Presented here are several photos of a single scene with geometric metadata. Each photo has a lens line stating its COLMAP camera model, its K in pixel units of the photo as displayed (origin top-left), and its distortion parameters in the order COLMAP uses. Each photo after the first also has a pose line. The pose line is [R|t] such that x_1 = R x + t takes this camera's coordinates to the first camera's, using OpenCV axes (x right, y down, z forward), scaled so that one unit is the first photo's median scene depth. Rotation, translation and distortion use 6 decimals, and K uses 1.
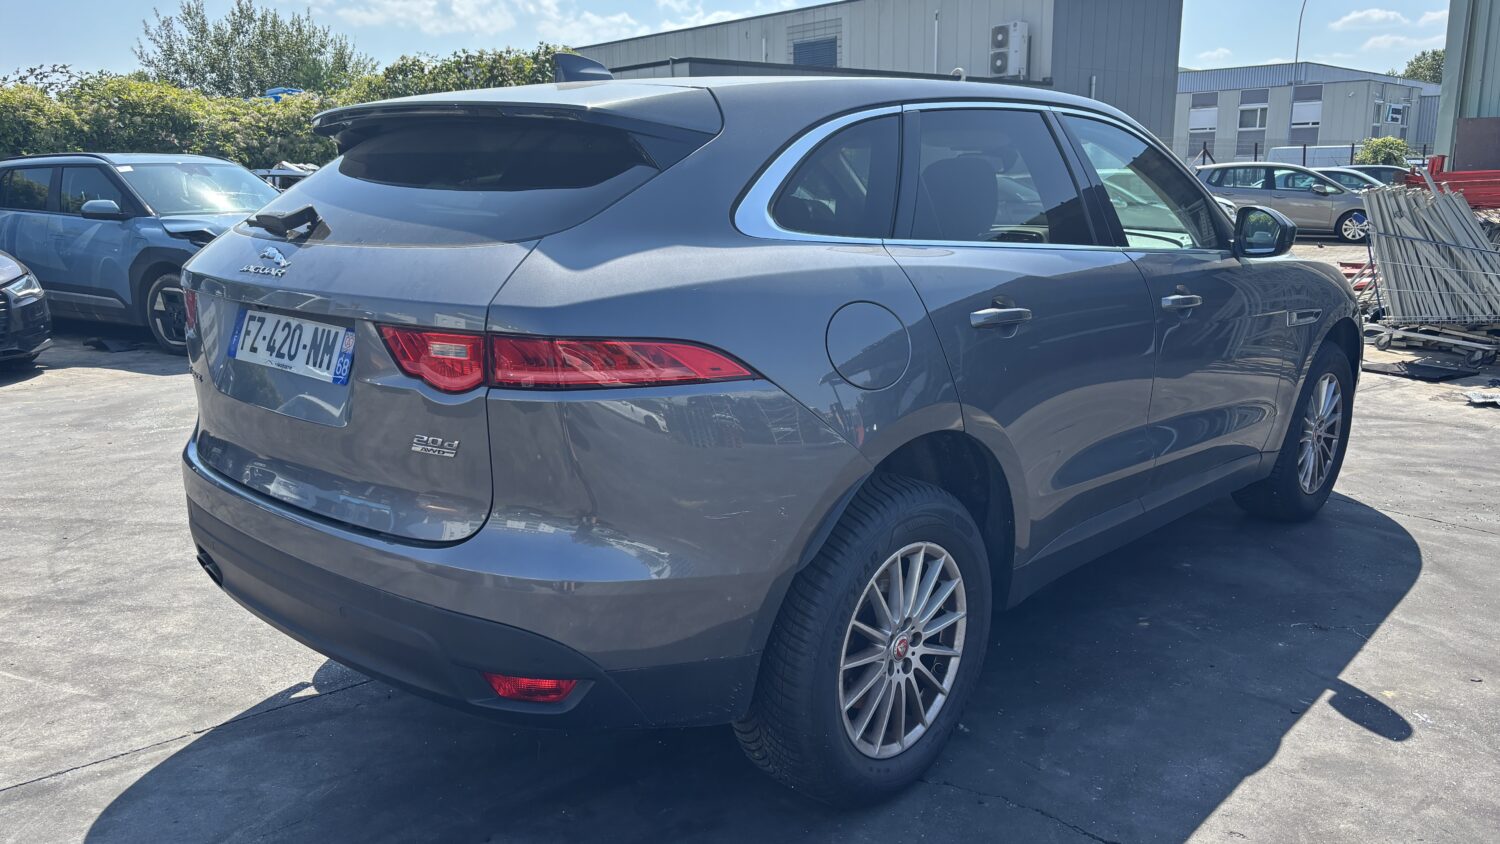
lens RADIAL K [[1073.9, 0, 750.0], [0, 1073.9, 422.0], [0, 0, 1]] dist [0.027828, -0.000751]
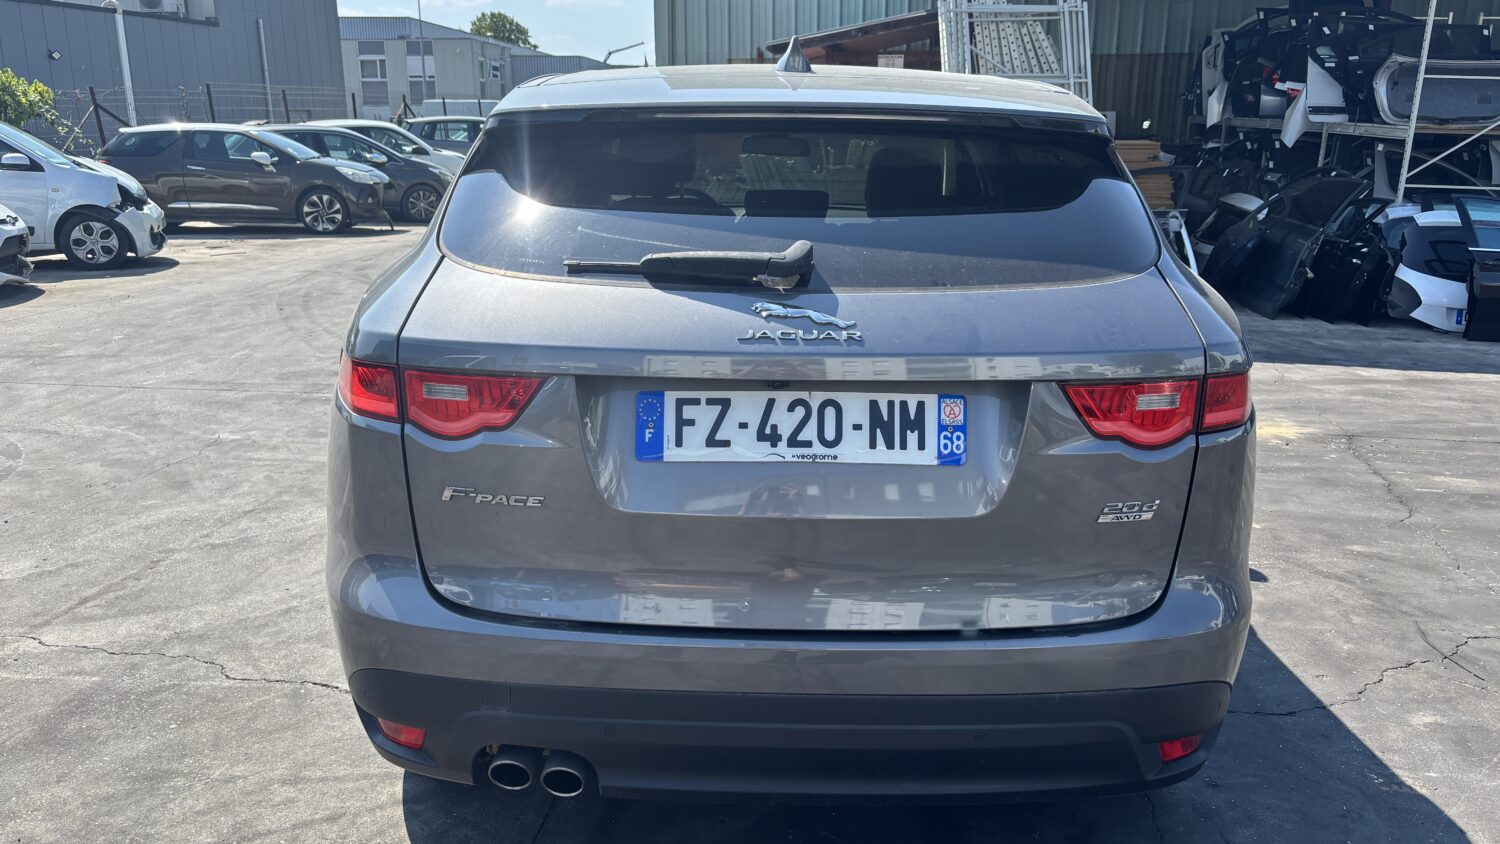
lens RADIAL K [[1073.9, 0, 750.0], [0, 1073.9, 422.0], [0, 0, 1]] dist [0.027828, -0.000751]
pose [[0.770199, -0.164973, 0.616099, -0.935181], [0.139037, 0.986166, 0.090253, -0.151600], [-0.622465, 0.016148, 0.782481, 0.444285]]
